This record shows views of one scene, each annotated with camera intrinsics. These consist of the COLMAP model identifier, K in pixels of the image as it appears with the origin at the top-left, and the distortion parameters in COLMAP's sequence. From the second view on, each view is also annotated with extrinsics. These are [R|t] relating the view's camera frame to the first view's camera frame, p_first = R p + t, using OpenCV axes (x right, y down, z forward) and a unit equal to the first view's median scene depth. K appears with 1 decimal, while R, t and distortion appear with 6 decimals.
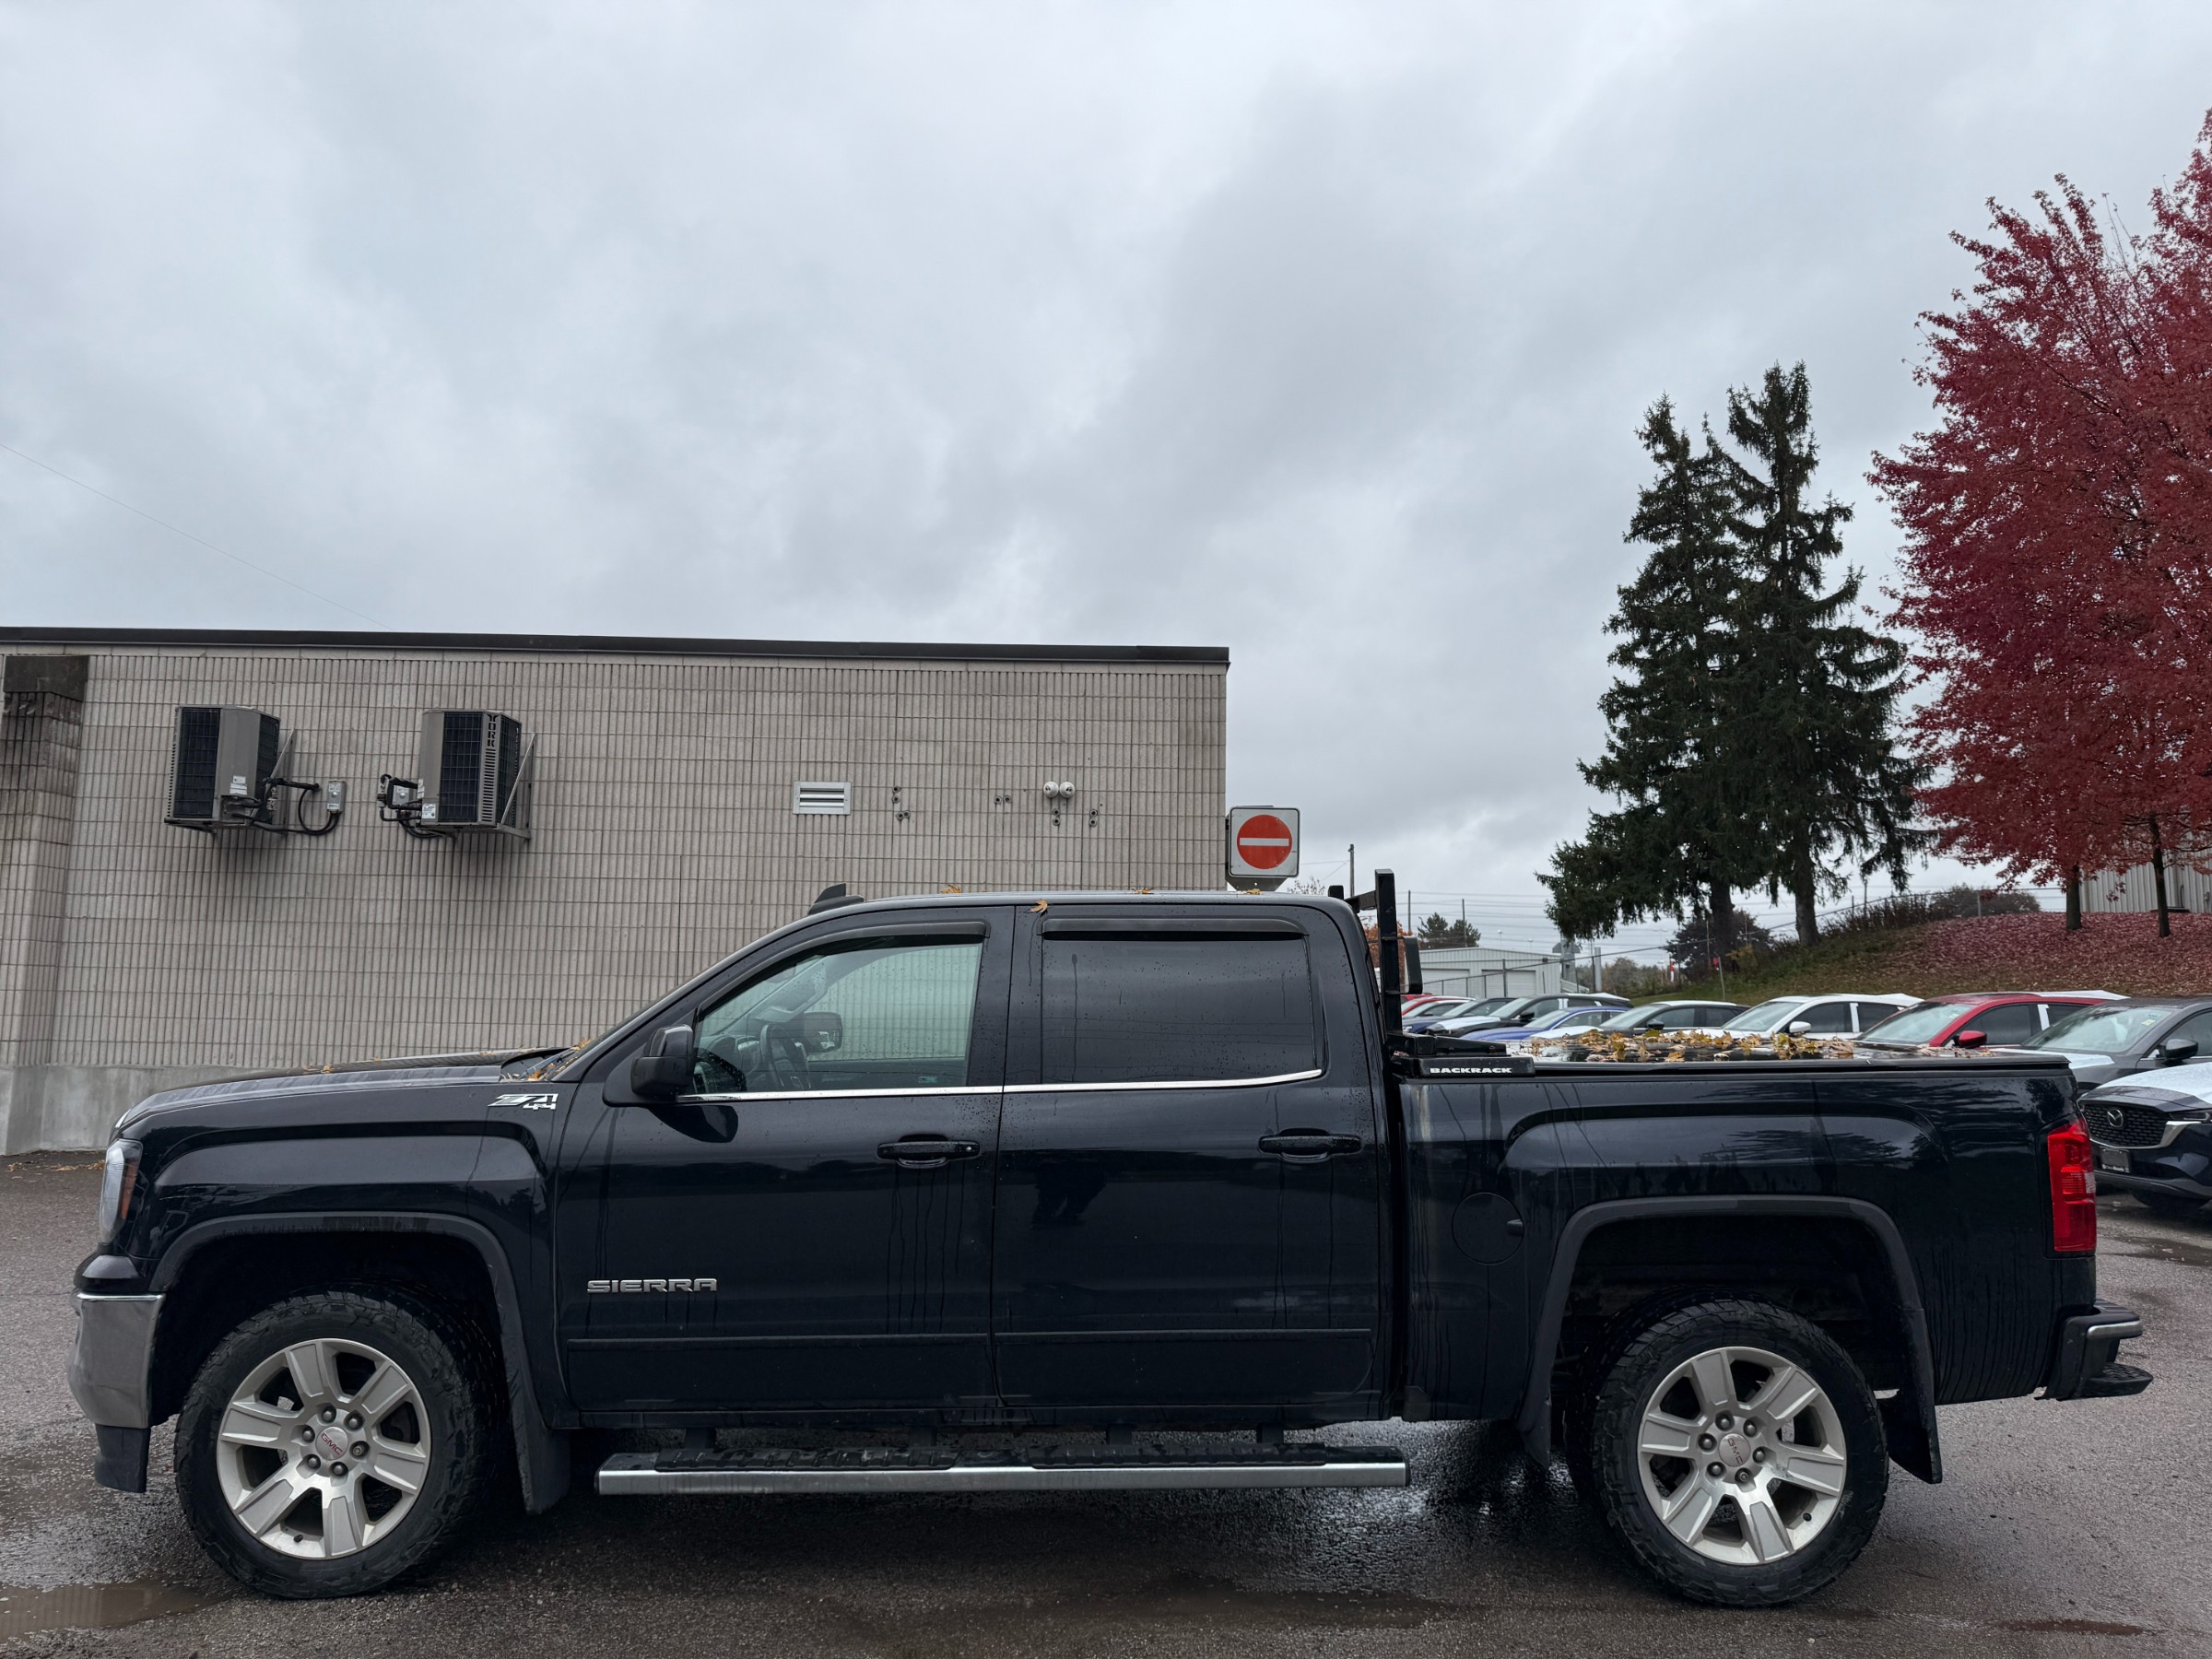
lens RADIAL K [[1548.1, 0, 1089.1], [0, 1548.1, 811.2], [0, 0, 1]] dist [0.019026, -0.020497]
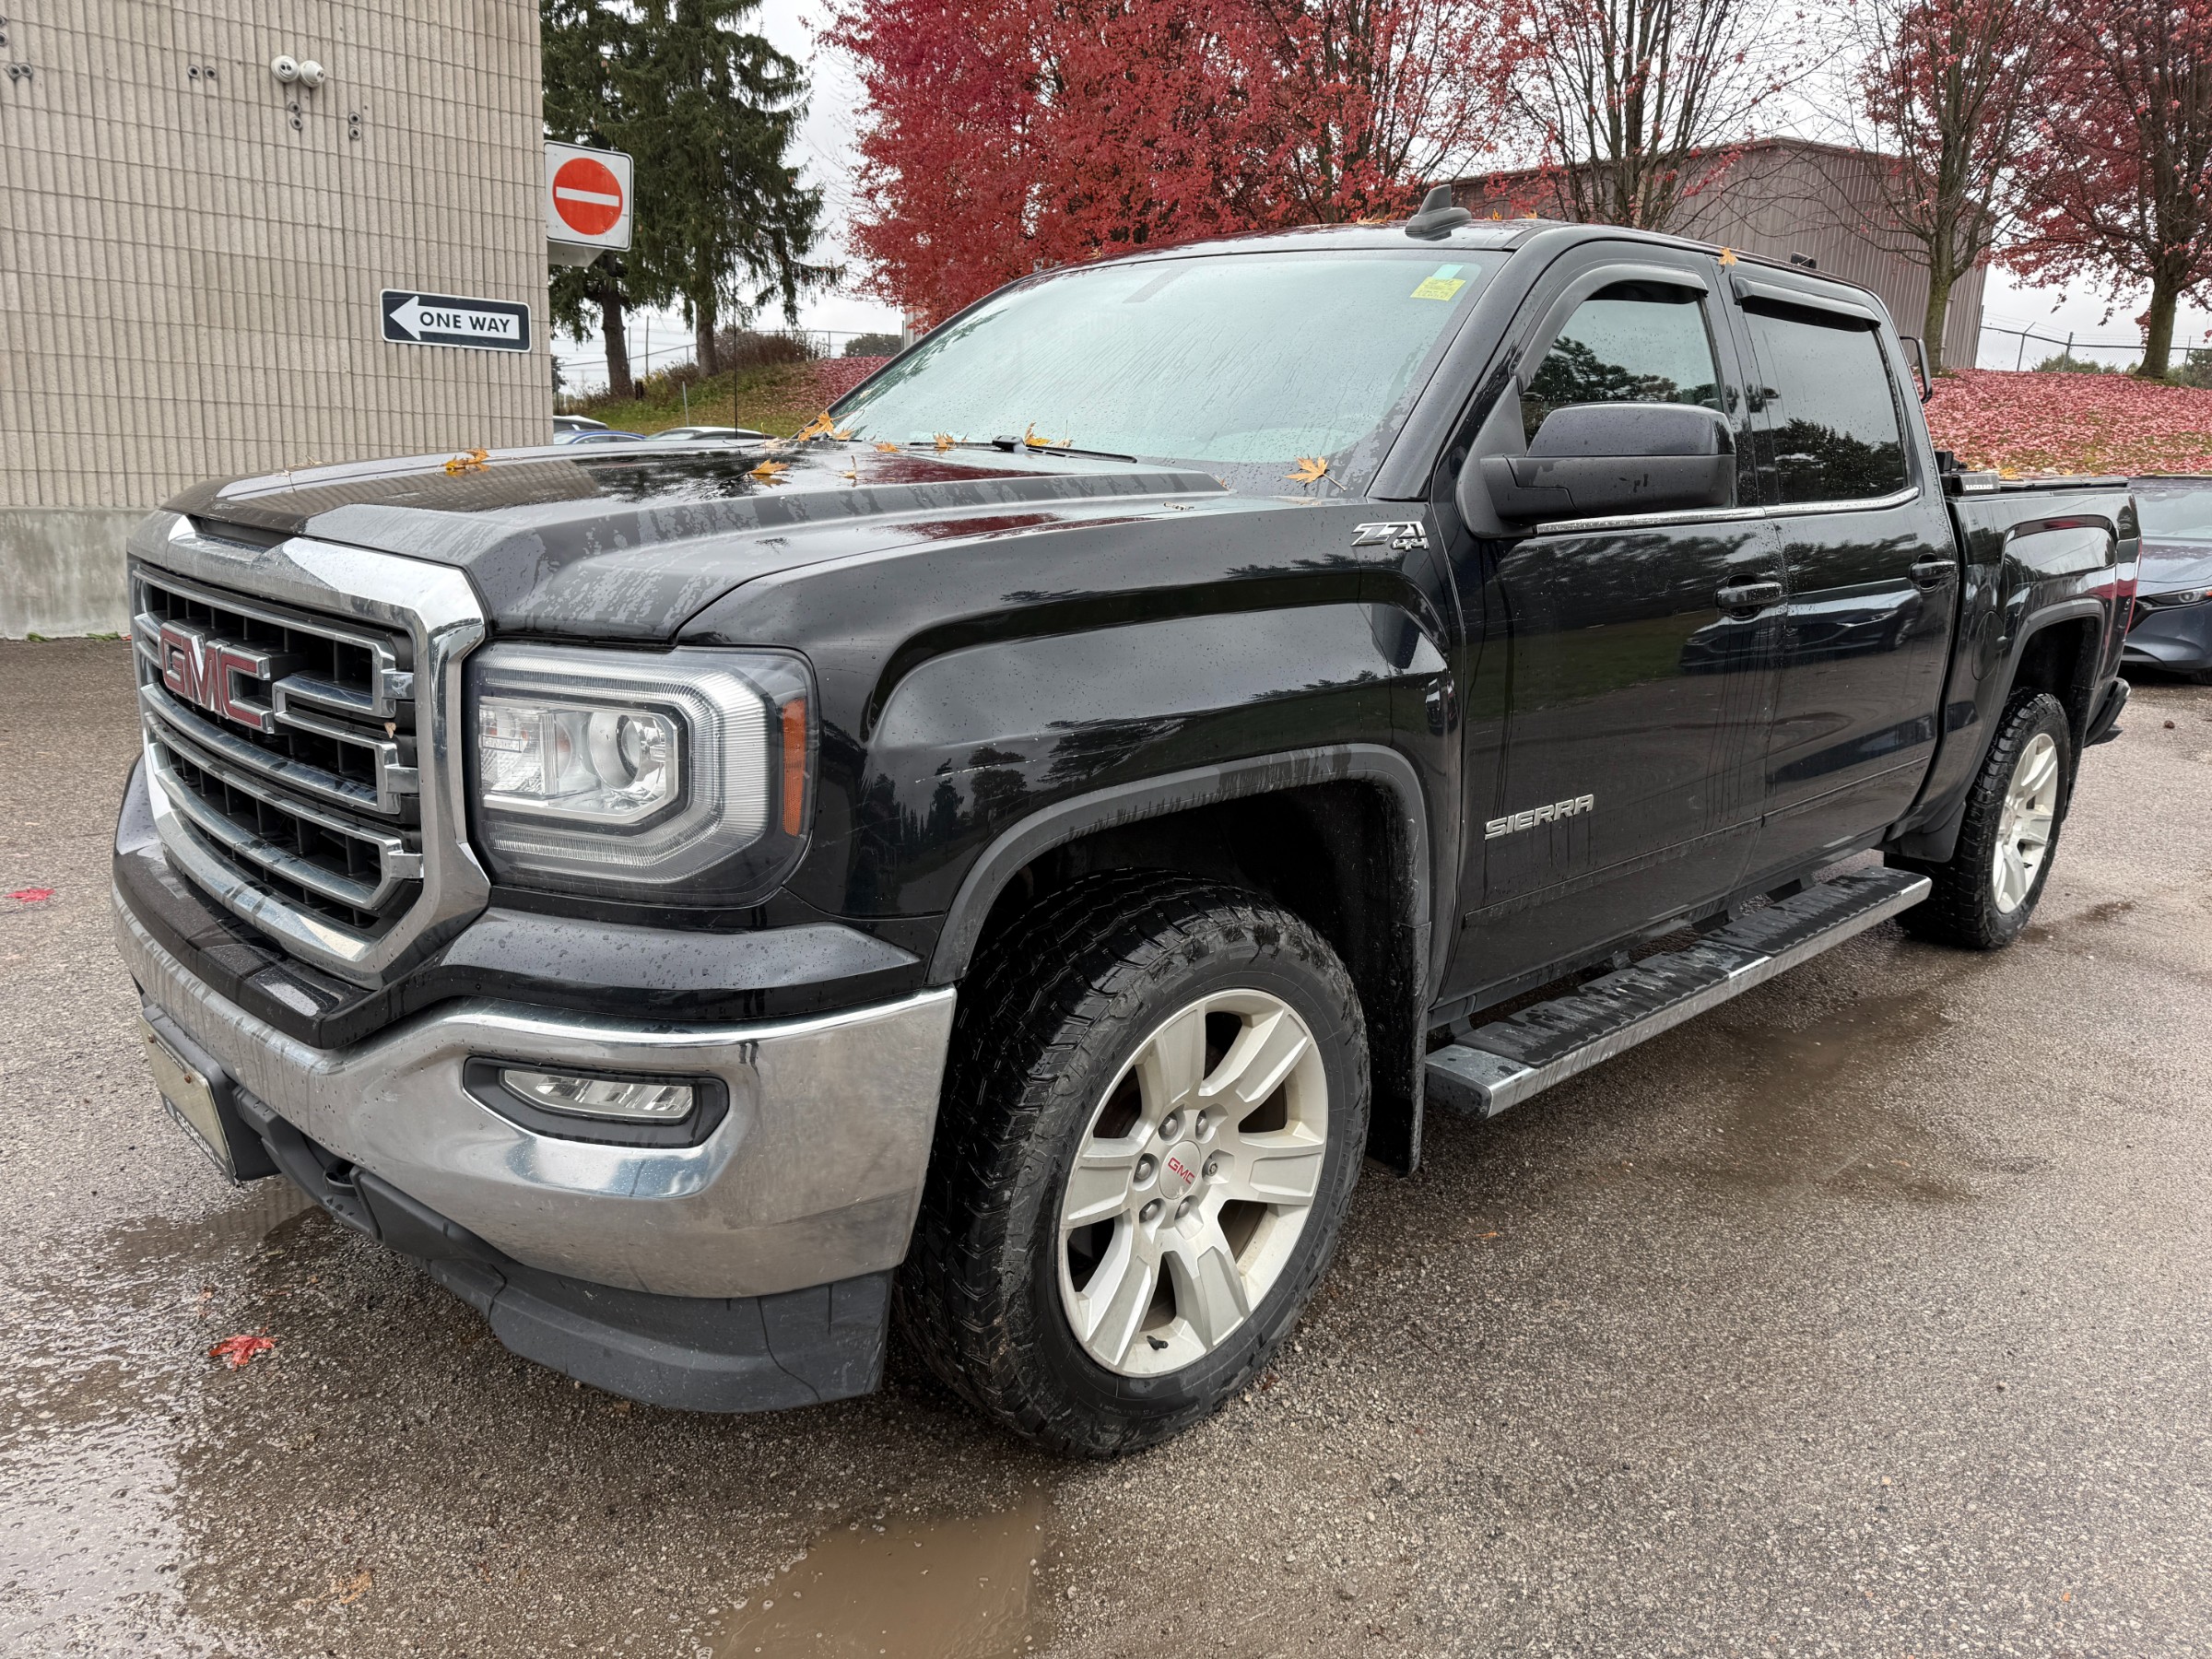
lens RADIAL K [[1548.1, 0, 1157.1], [0, 1548.1, 803.8], [0, 0, 1]] dist [0.019026, -0.020497]
pose [[0.707722, -0.139954, 0.692490, -0.263461], [-0.111797, 0.945647, 0.305374, 0.037987], [-0.697589, -0.293538, 0.653609, 0.214739]]
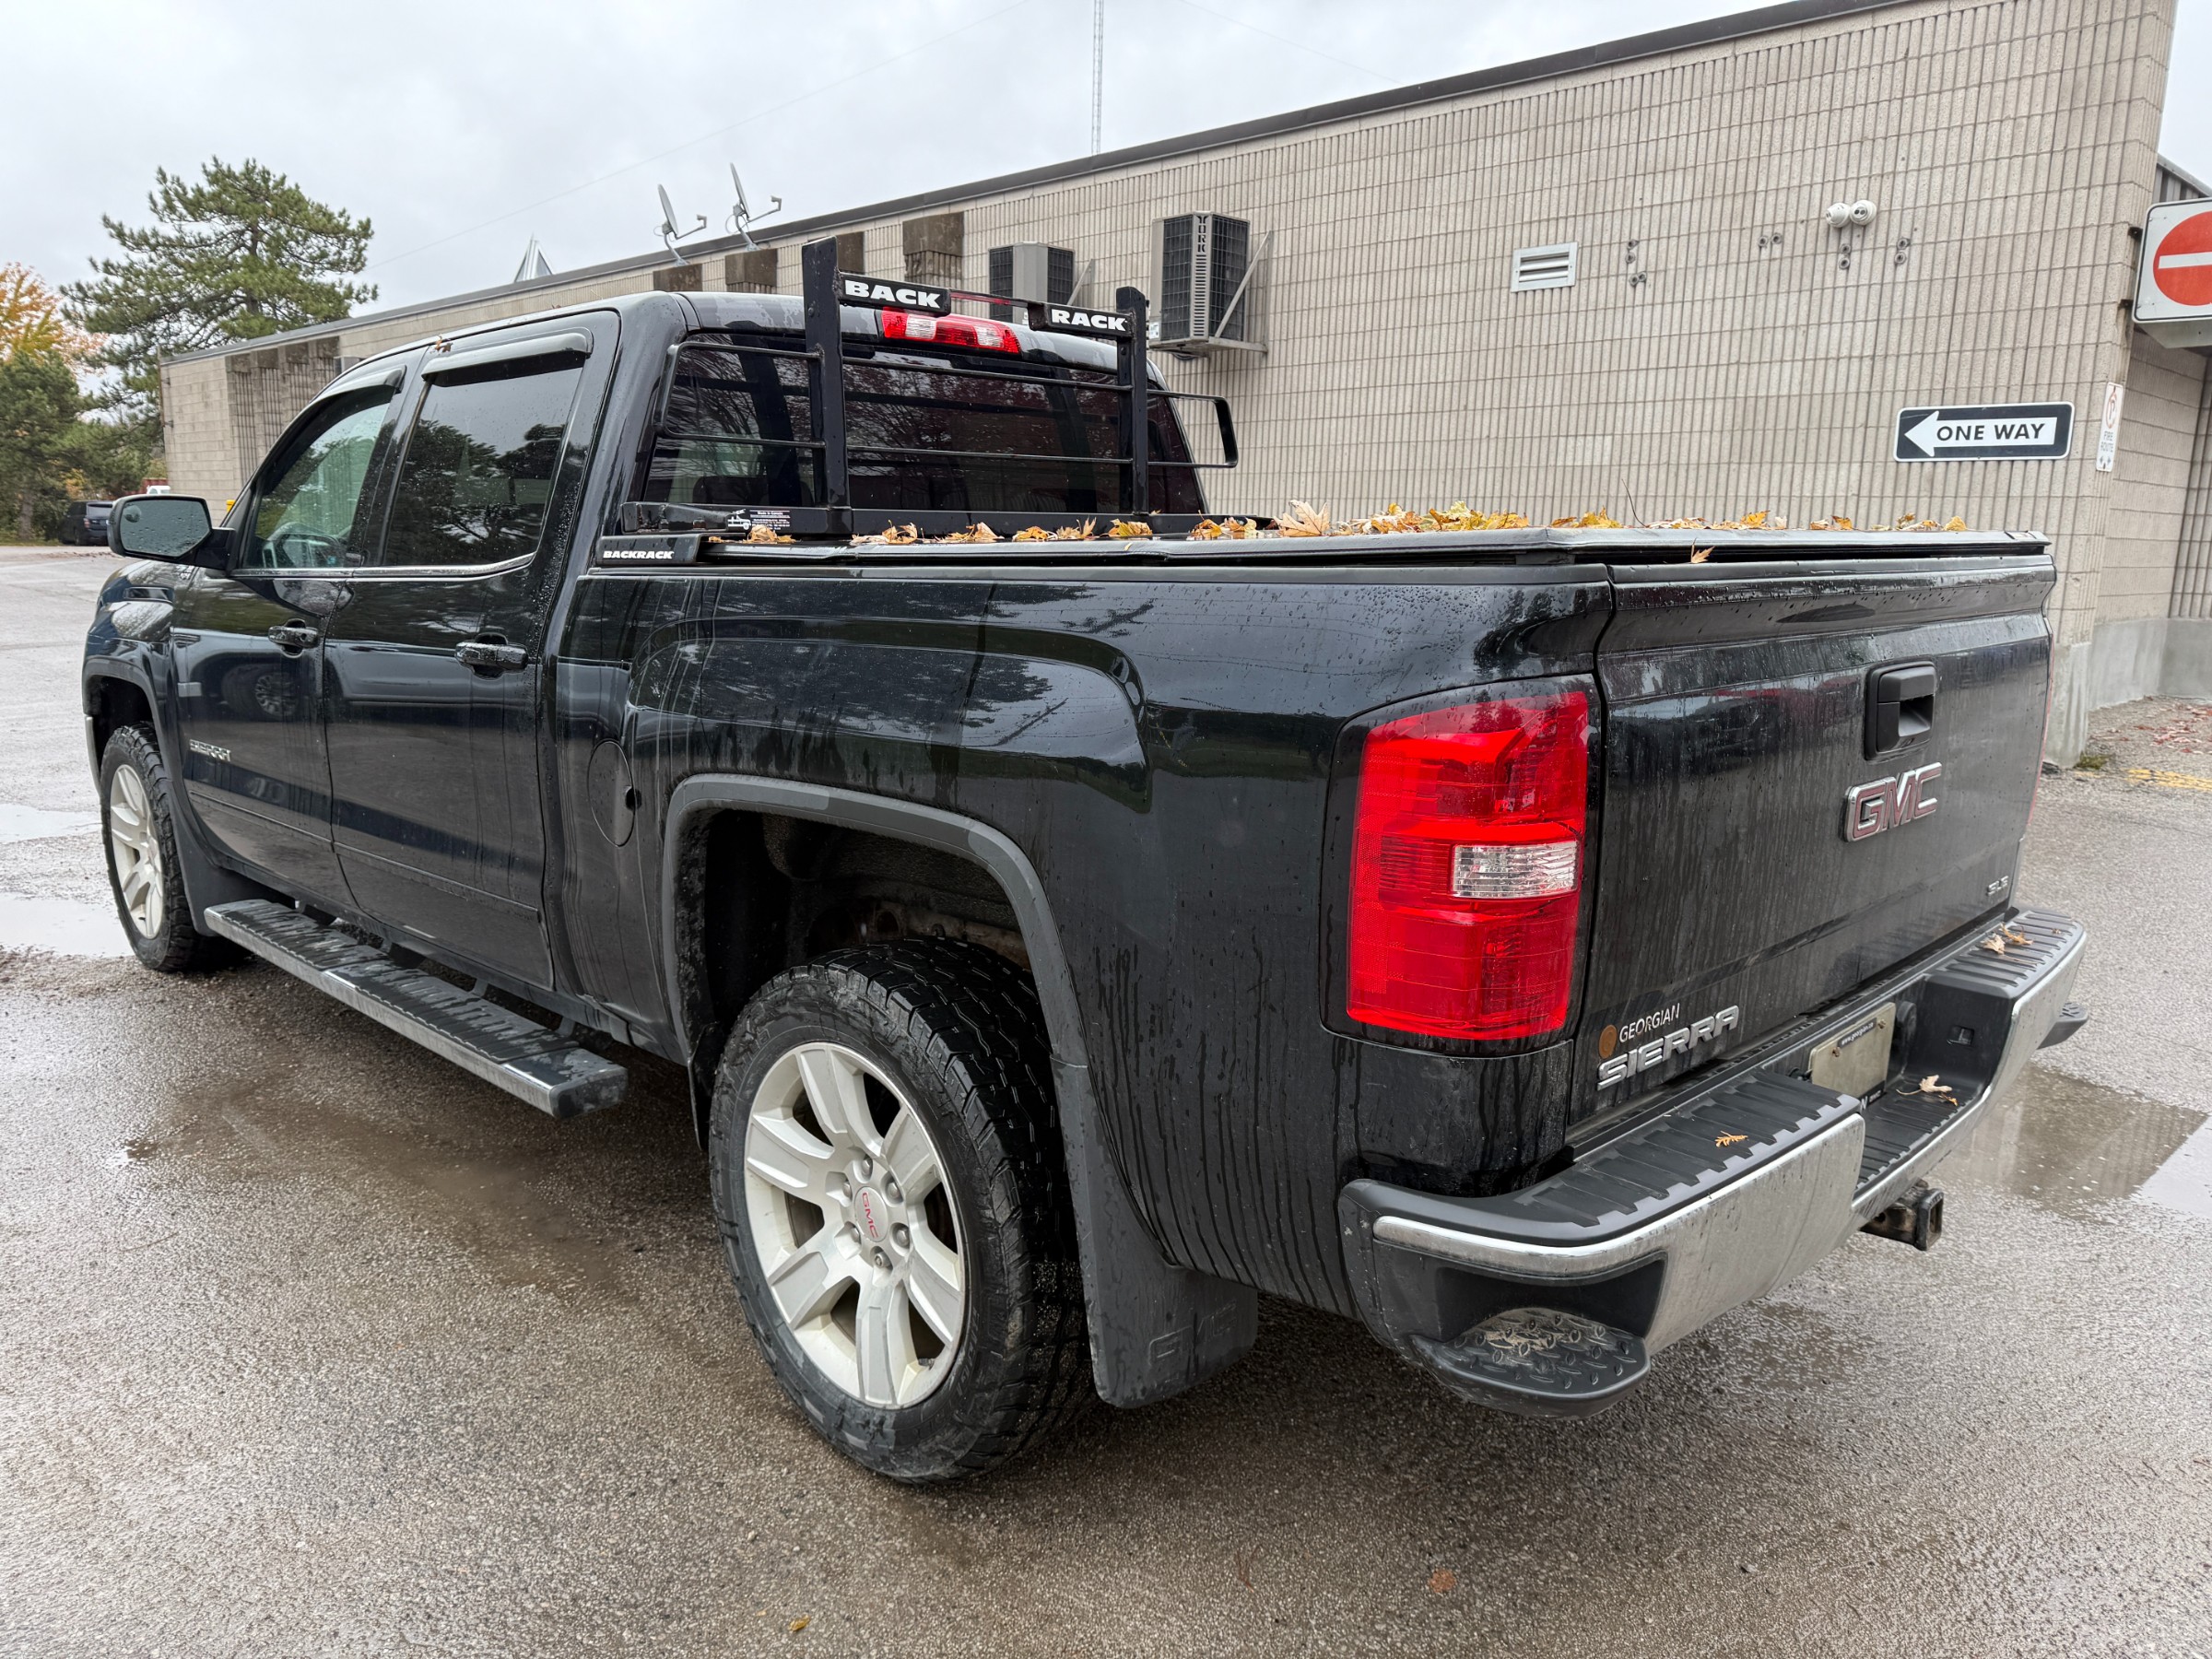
lens RADIAL K [[1548.1, 0, 1079.4], [0, 1548.1, 841.8], [0, 0, 1]] dist [0.019026, -0.020497]
pose [[0.701843, 0.139105, -0.698618, 0.264302], [0.079670, 0.959265, 0.271042, 0.039711], [0.707862, -0.245888, 0.662171, 0.219438]]
